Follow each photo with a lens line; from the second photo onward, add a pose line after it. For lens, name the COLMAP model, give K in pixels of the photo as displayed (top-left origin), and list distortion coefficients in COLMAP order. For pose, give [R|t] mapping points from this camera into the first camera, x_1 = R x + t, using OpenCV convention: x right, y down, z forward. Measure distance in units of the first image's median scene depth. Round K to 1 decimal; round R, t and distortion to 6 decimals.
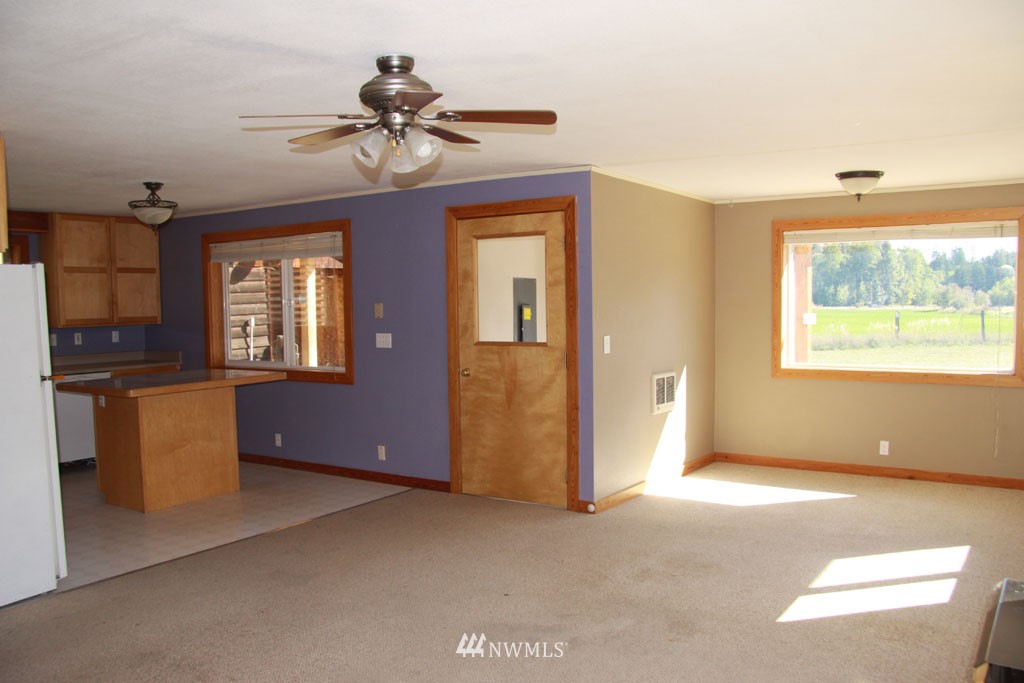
lens RADIAL K [[846.4, 0, 507.6], [0, 846.4, 357.4], [0, 0, 1]] dist [-0.049045, 0.006153]
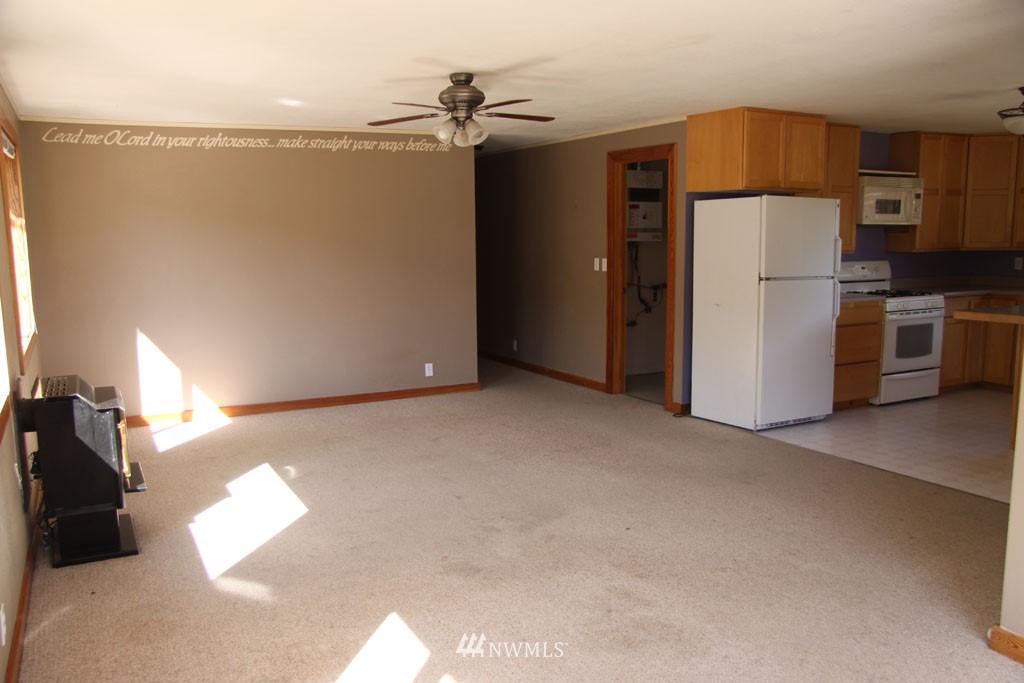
lens RADIAL K [[846.4, 0, 507.6], [0, 846.4, 357.4], [0, 0, 1]] dist [-0.049045, 0.006153]
pose [[-0.475861, 0.143865, -0.867674, 0.646152], [-0.041291, 0.981789, 0.185431, -0.064492], [0.878550, 0.124067, -0.461255, 0.954424]]
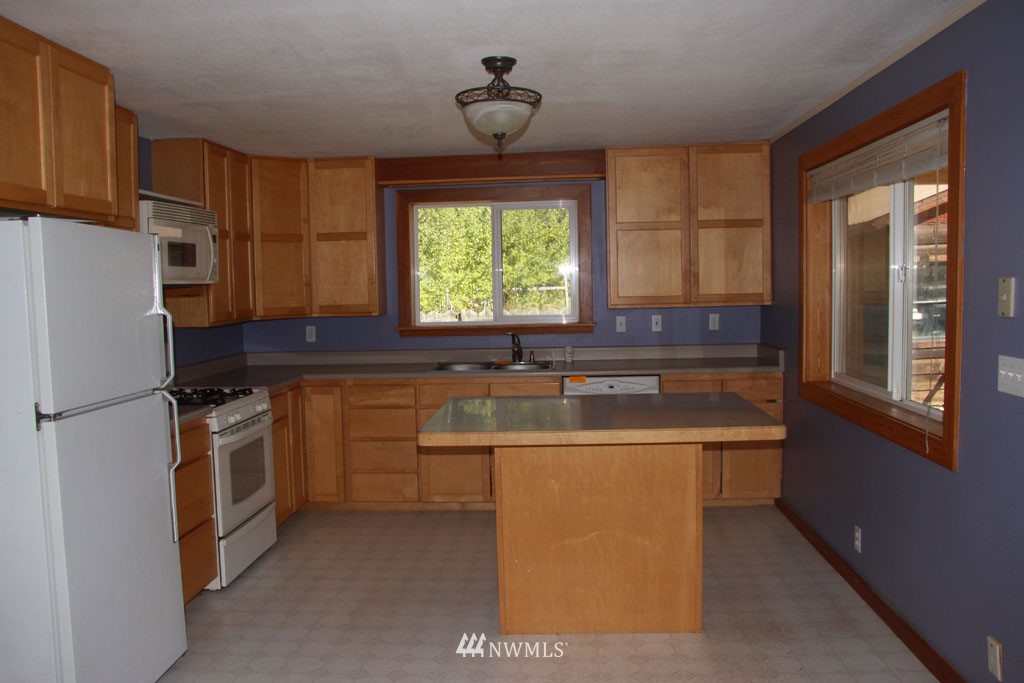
lens RADIAL K [[846.4, 0, 507.6], [0, 846.4, 357.4], [0, 0, 1]] dist [-0.049045, 0.006153]
pose [[0.506585, 0.082513, -0.858233, 0.068396], [-0.047025, 0.996573, 0.068056, -0.050909], [0.860907, 0.005882, 0.508729, 0.725401]]
